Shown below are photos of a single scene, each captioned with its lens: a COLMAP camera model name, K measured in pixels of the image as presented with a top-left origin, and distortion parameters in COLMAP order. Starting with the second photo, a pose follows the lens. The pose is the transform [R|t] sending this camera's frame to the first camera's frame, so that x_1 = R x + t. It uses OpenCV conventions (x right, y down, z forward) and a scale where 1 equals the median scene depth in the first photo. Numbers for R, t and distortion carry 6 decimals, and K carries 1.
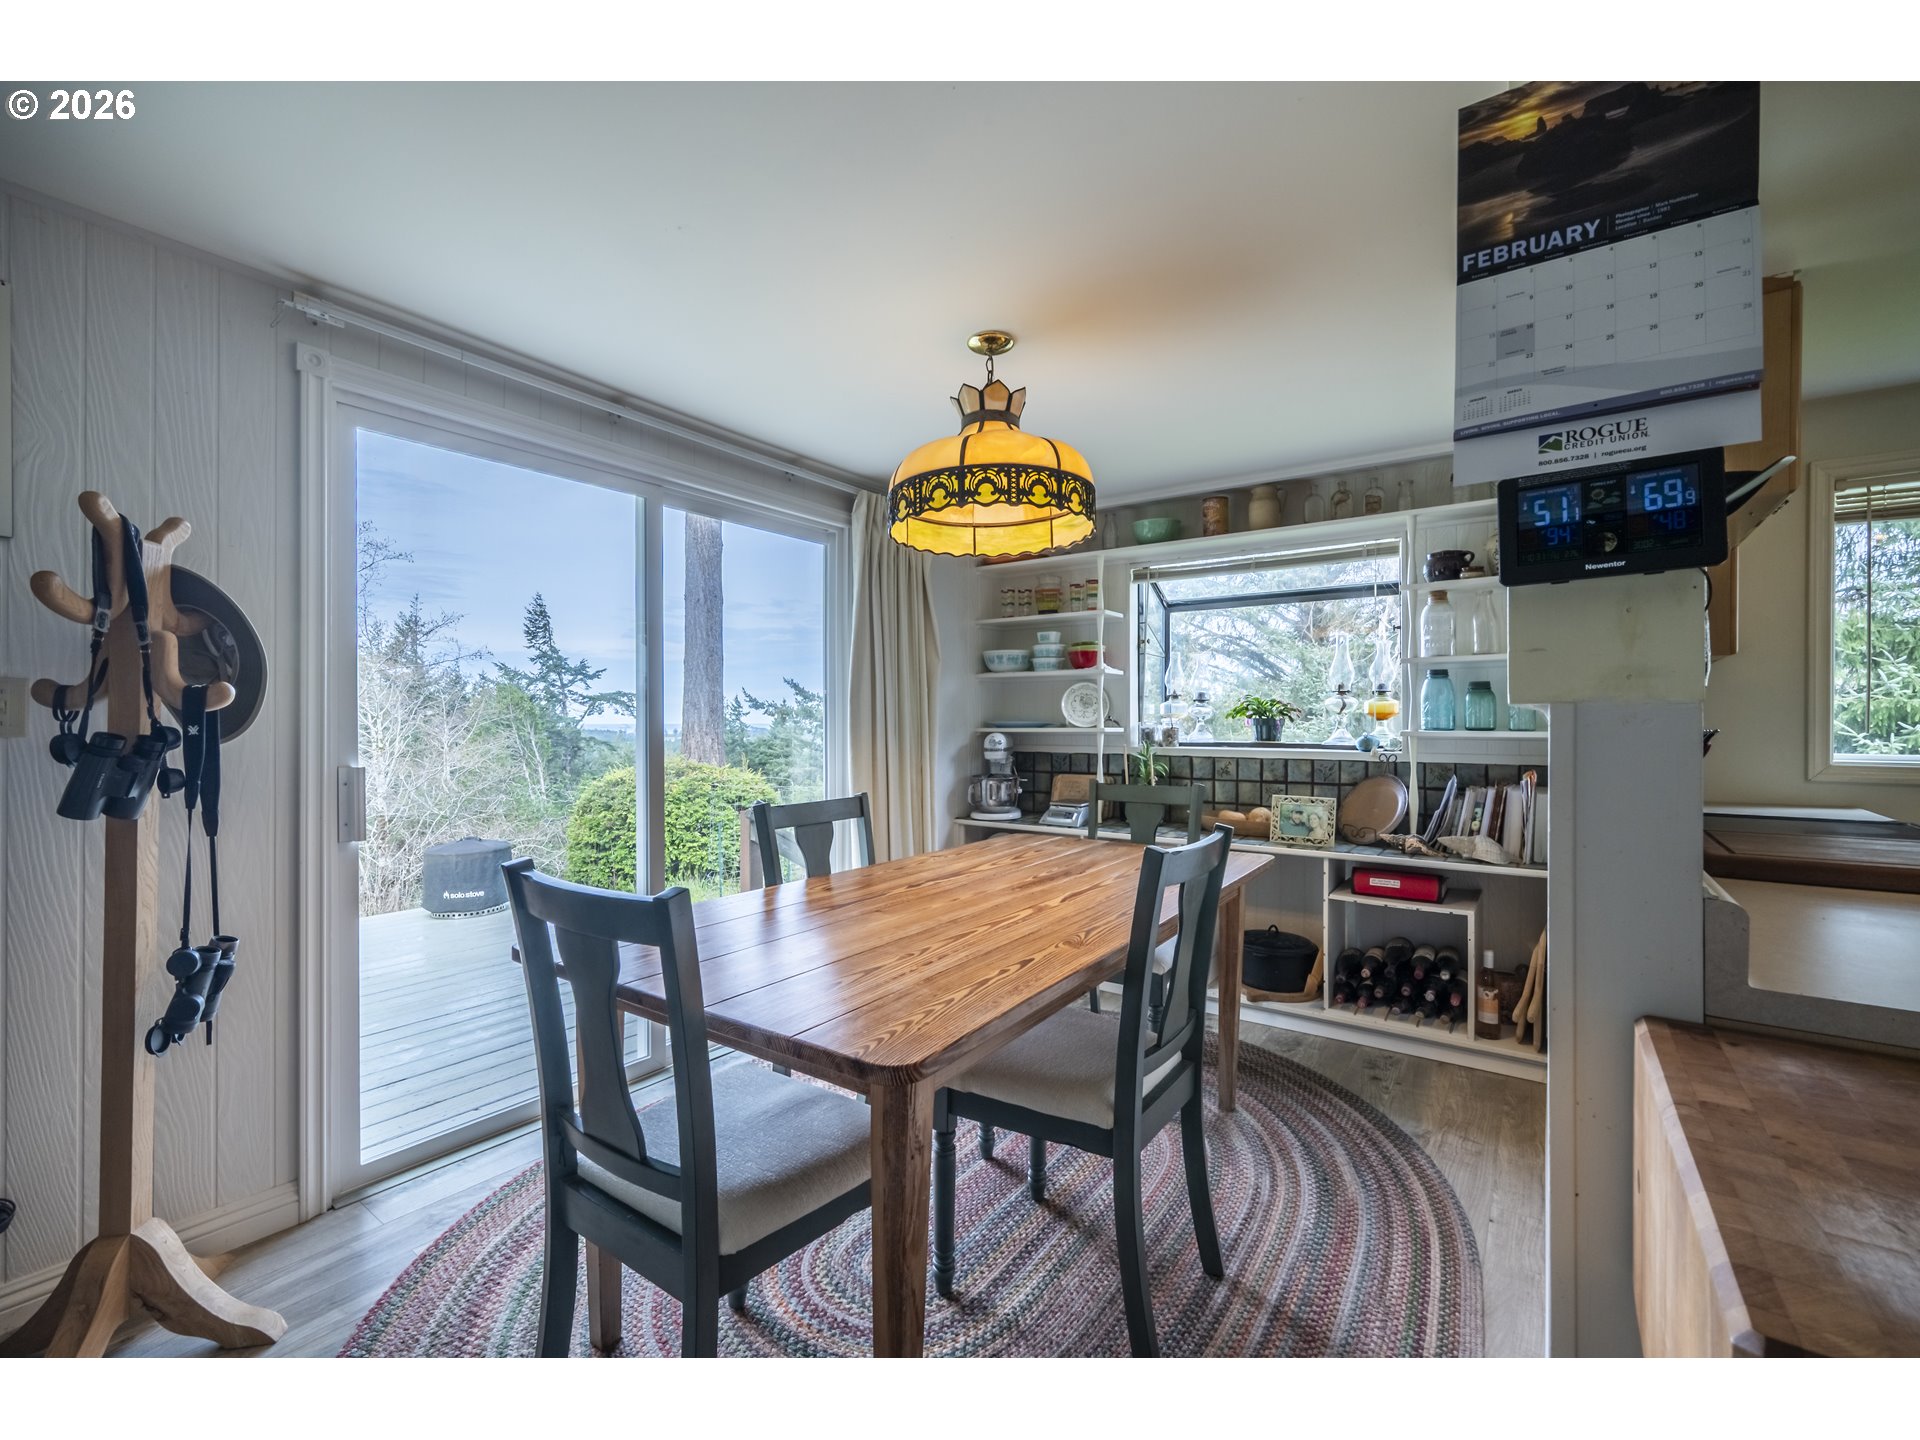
lens RADIAL K [[825.4, 0, 948.4], [0, 825.4, 722.1], [0, 0, 1]] dist [-0.000743, 0.000758]
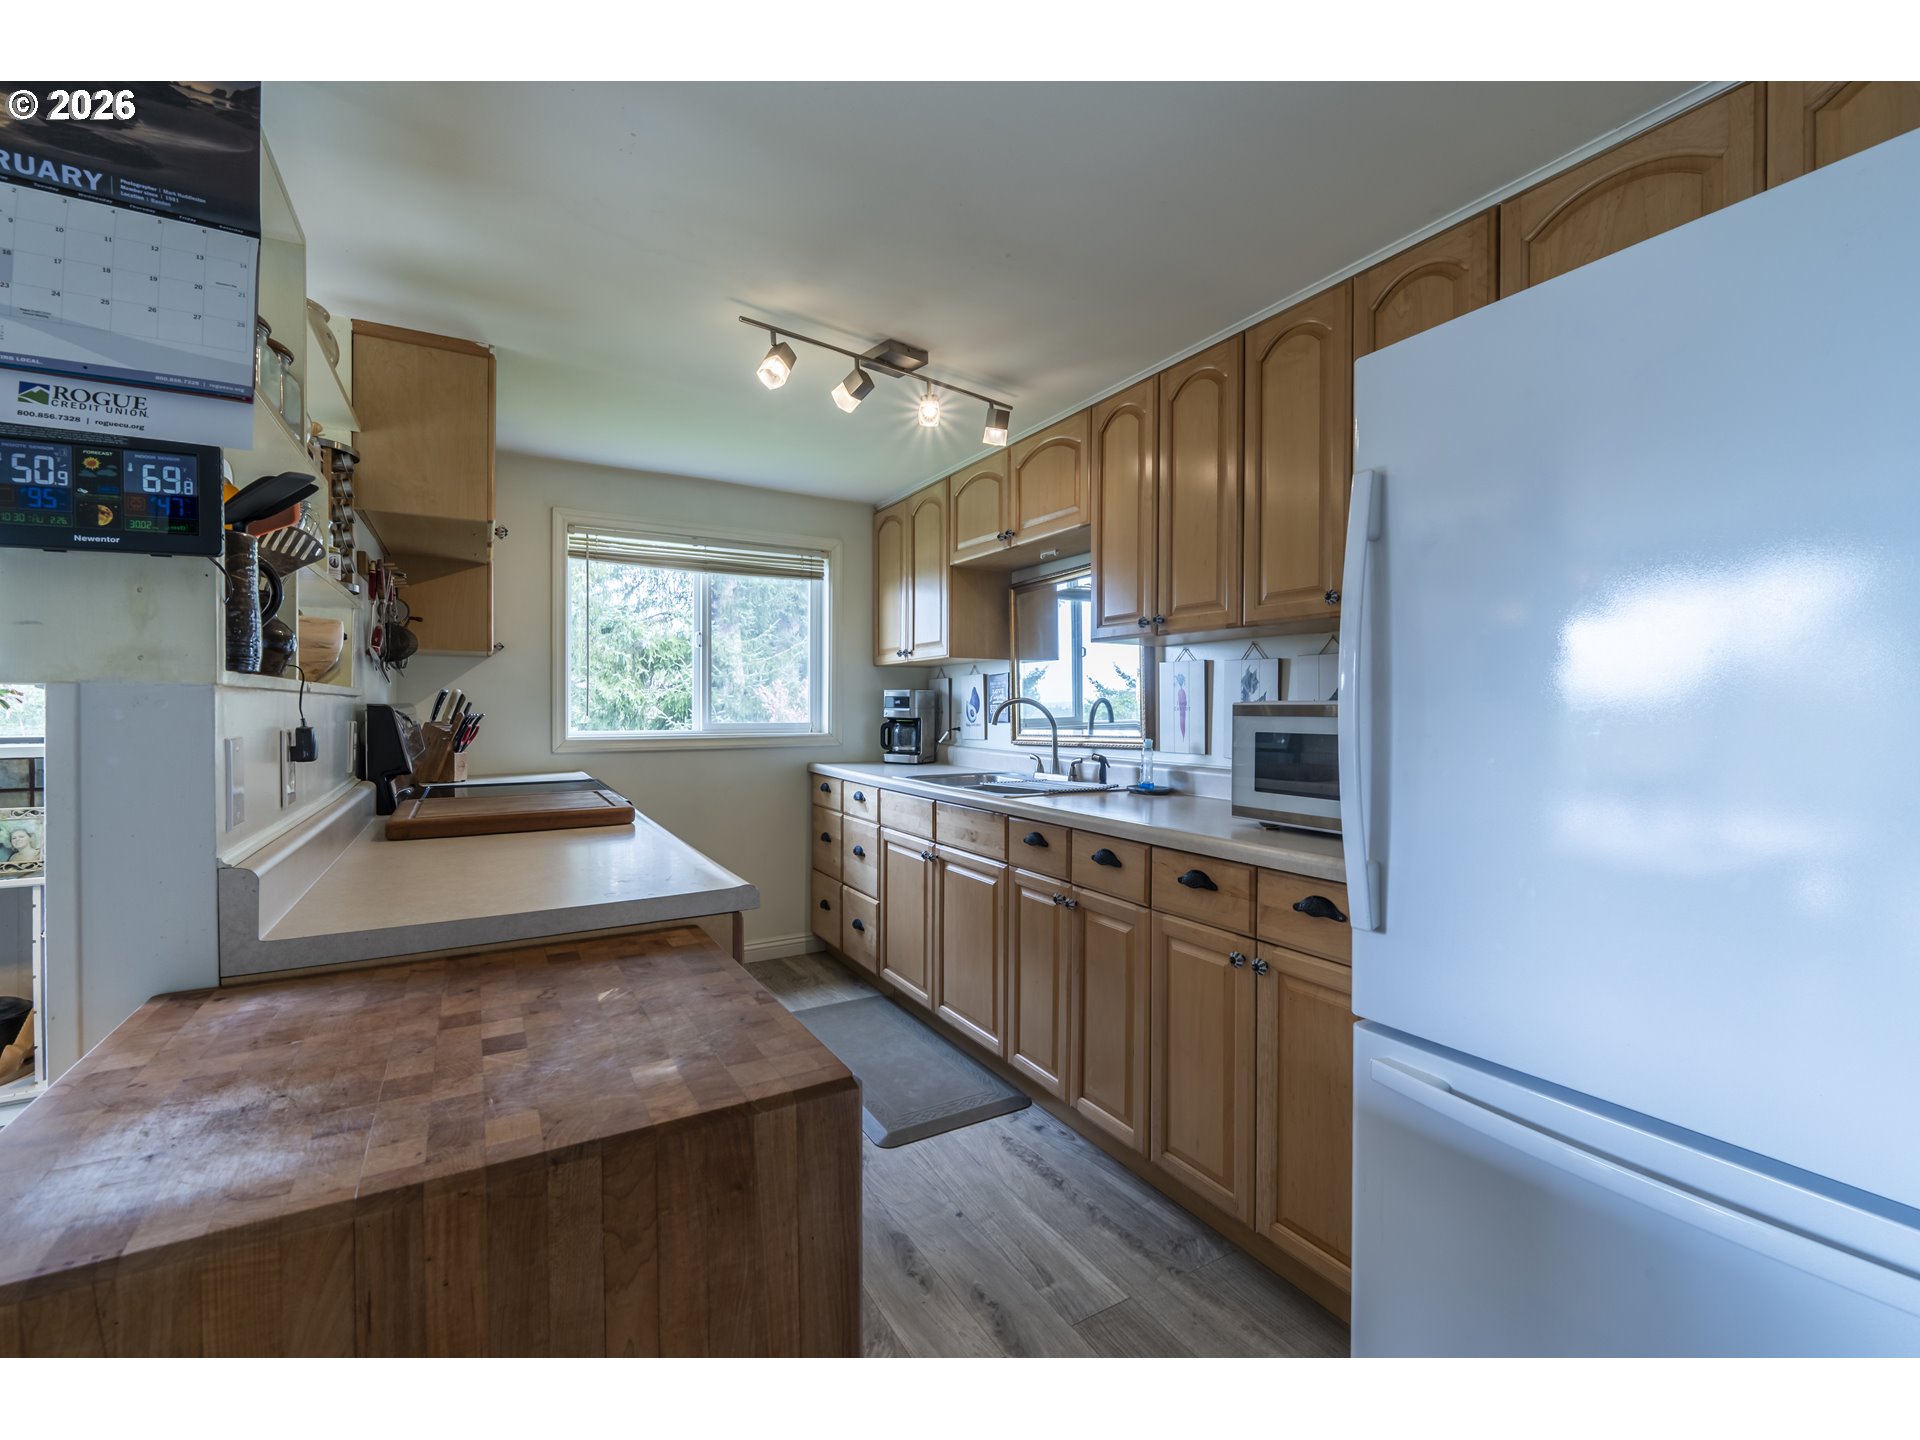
lens RADIAL K [[825.4, 0, 962.3], [0, 825.4, 717.3], [0, 0, 1]] dist [-0.000743, 0.000758]
pose [[0.393104, -0.010783, 0.919431, 0.104679], [0.002418, 0.999940, 0.010693, 0.002862], [-0.919491, -0.001980, 0.393107, -0.100867]]
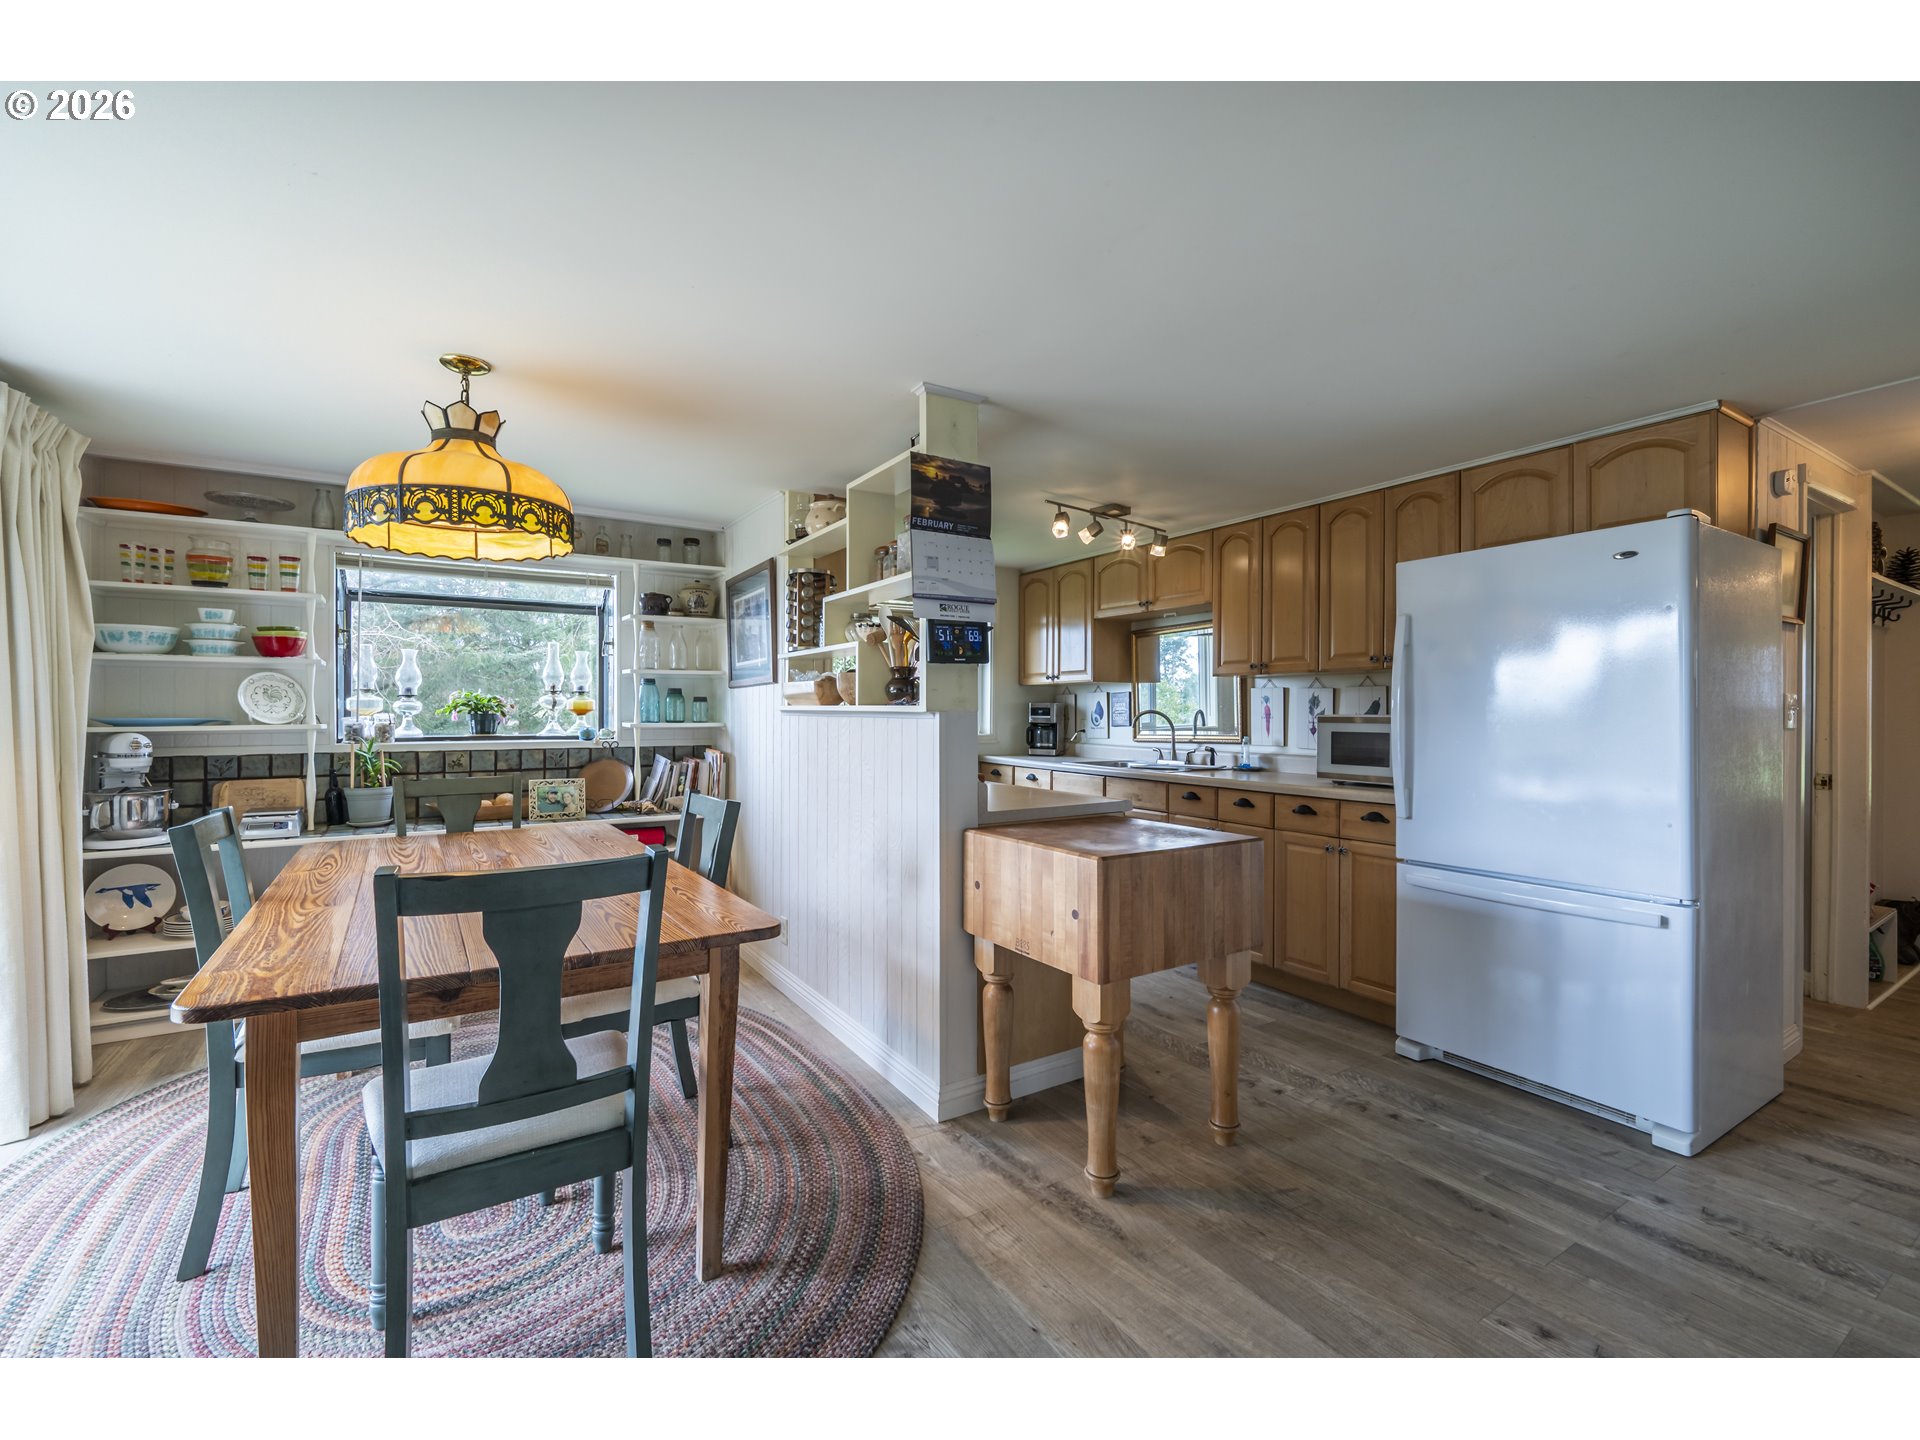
lens RADIAL K [[825.4, 0, 965.2], [0, 825.4, 715.3], [0, 0, 1]] dist [-0.000743, 0.000758]
pose [[0.363293, -0.004195, 0.931666, -0.559879], [0.001754, 0.999991, 0.003819, -0.007548], [-0.931673, 0.000247, 0.363297, 0.010819]]
